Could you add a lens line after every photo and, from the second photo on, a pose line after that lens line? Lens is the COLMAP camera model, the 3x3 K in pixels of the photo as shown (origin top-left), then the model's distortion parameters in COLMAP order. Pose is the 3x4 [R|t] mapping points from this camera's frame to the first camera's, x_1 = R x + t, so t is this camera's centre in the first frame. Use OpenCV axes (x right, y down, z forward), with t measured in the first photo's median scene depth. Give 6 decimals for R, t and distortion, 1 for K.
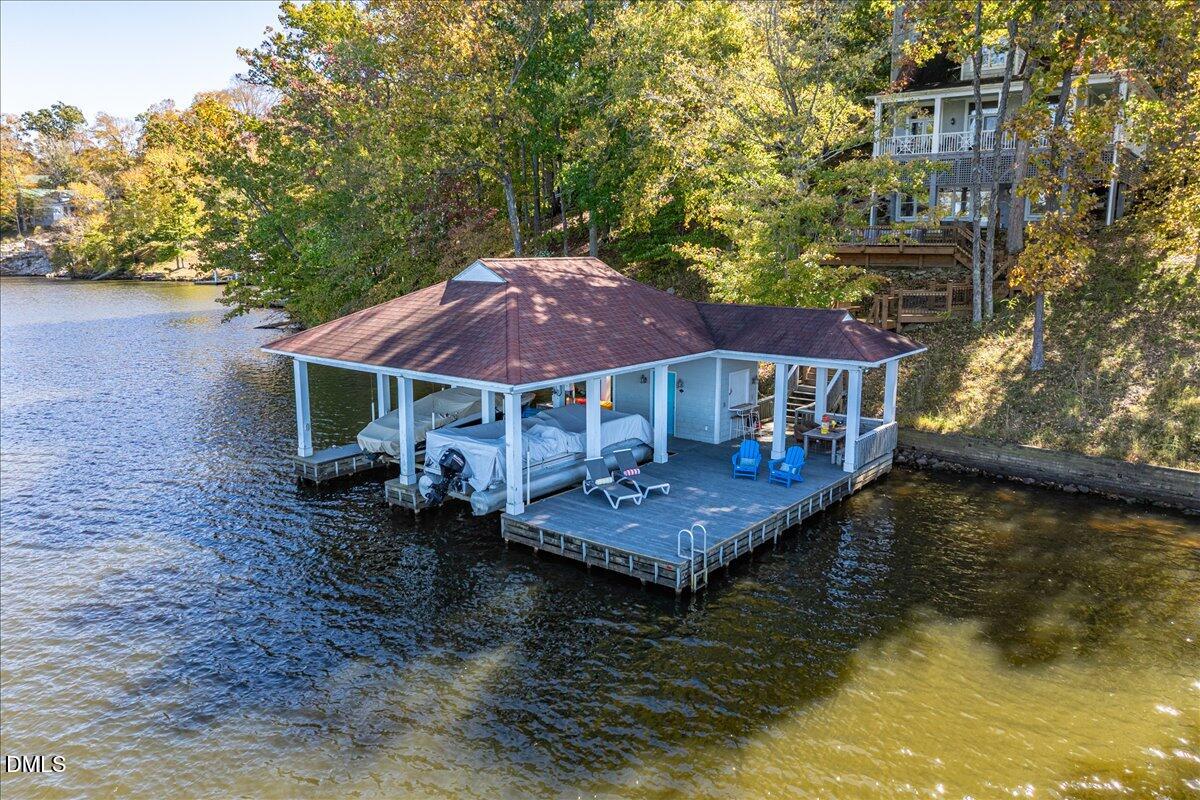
lens RADIAL K [[842.9, 0, 595.1], [0, 842.9, 429.4], [0, 0, 1]] dist [-0.044399, 0.008364]
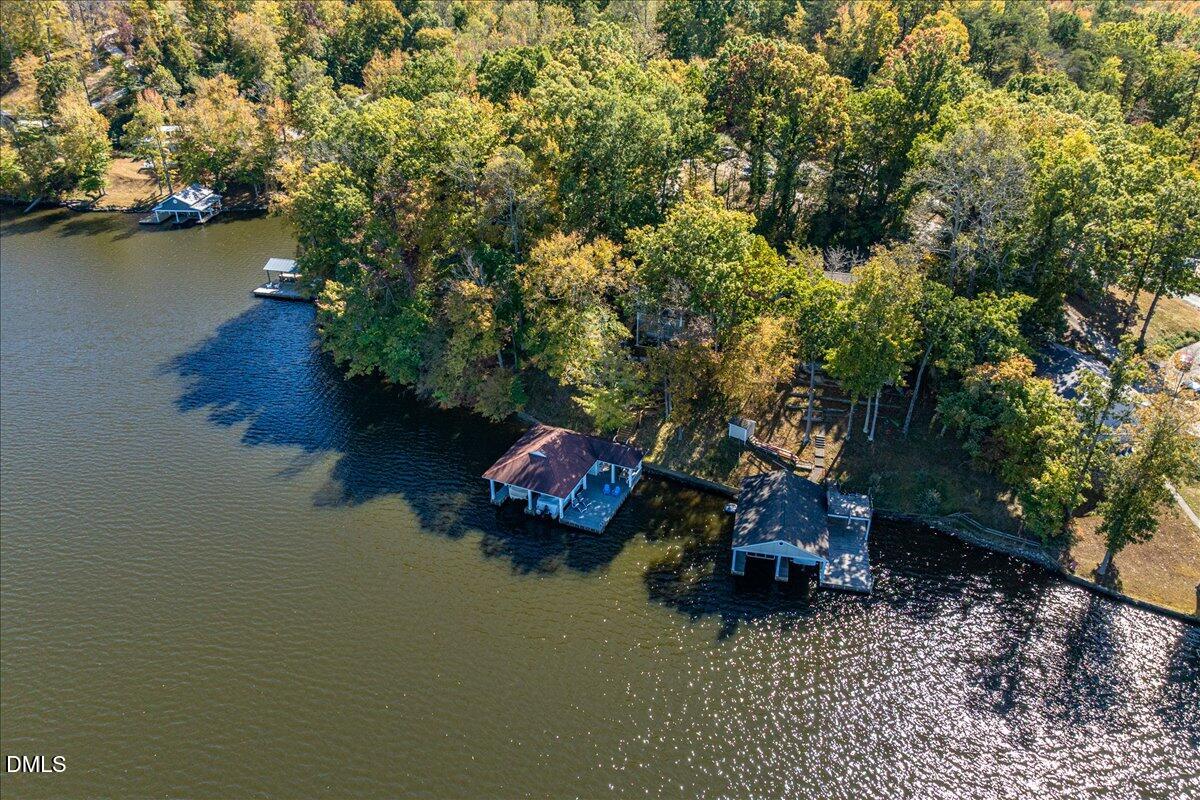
lens RADIAL K [[842.9, 0, 606.0], [0, 842.9, 397.4], [0, 0, 1]] dist [-0.044399, 0.008364]
pose [[0.966462, -0.127232, 0.223076, -0.676029], [0.057611, 0.953920, 0.294479, -1.584557], [-0.250263, -0.271751, 0.929258, -2.691101]]
